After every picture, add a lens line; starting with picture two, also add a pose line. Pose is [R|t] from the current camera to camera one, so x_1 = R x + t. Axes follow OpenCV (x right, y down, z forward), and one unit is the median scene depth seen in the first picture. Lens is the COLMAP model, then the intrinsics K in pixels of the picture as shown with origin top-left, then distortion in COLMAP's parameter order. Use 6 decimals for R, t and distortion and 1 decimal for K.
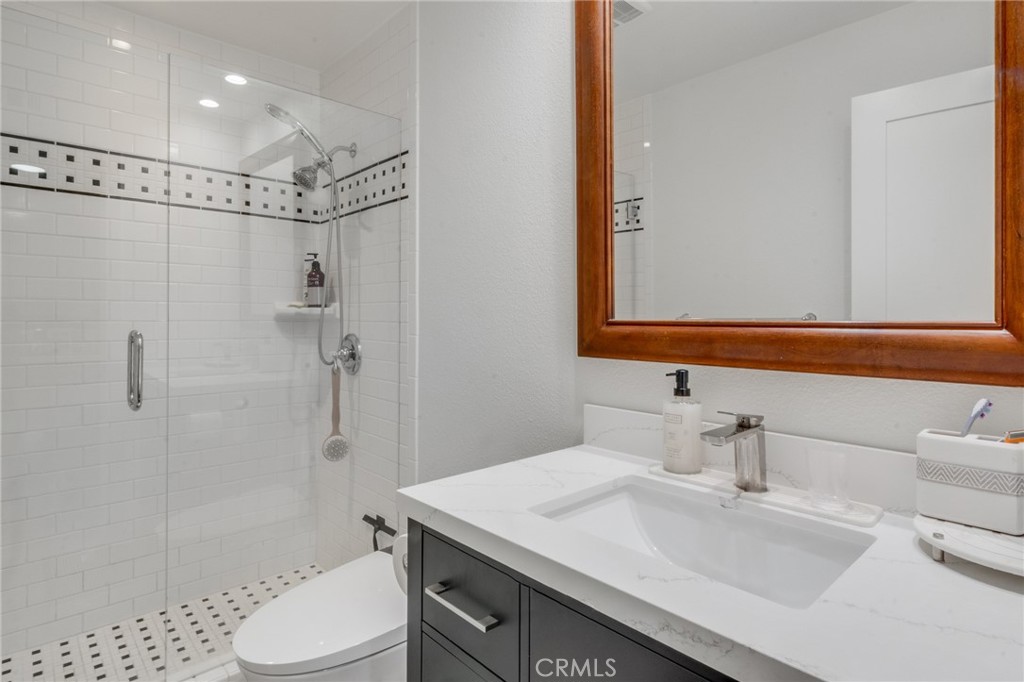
lens RADIAL K [[547.8, 0, 511.2], [0, 547.8, 321.7], [0, 0, 1]] dist [0.000092, 0.000065]
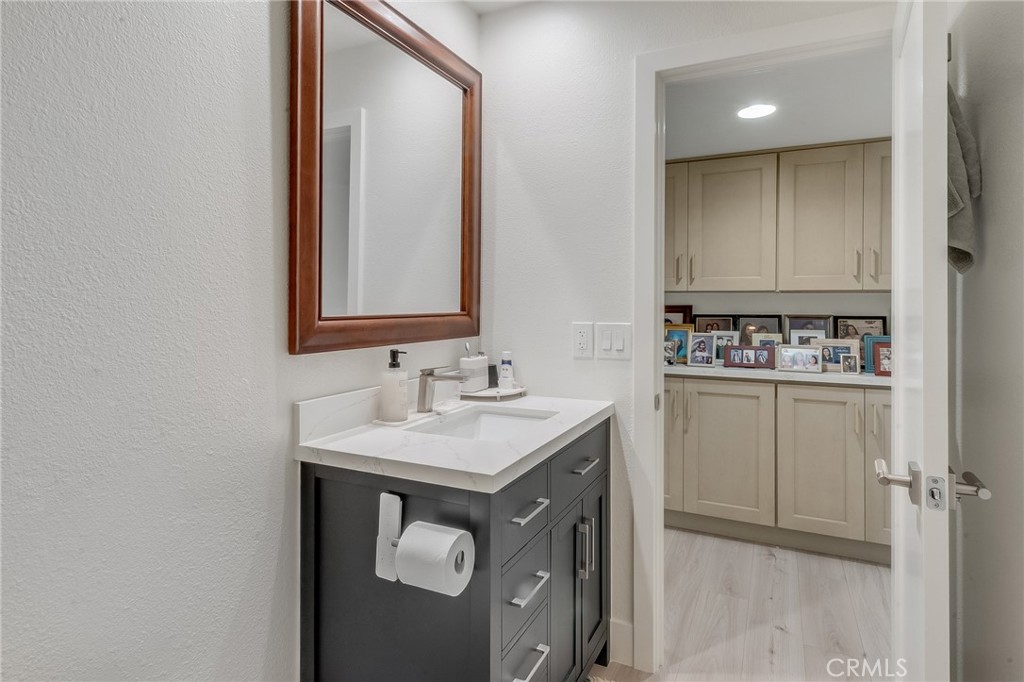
lens RADIAL K [[547.8, 0, 511.2], [0, 547.8, 321.7], [0, 0, 1]] dist [0.000092, 0.000065]
pose [[-0.362596, -0.025597, 0.931595, -1.098151], [0.004001, 0.999571, 0.029022, -0.022453], [-0.931938, 0.014251, -0.362338, 1.218540]]
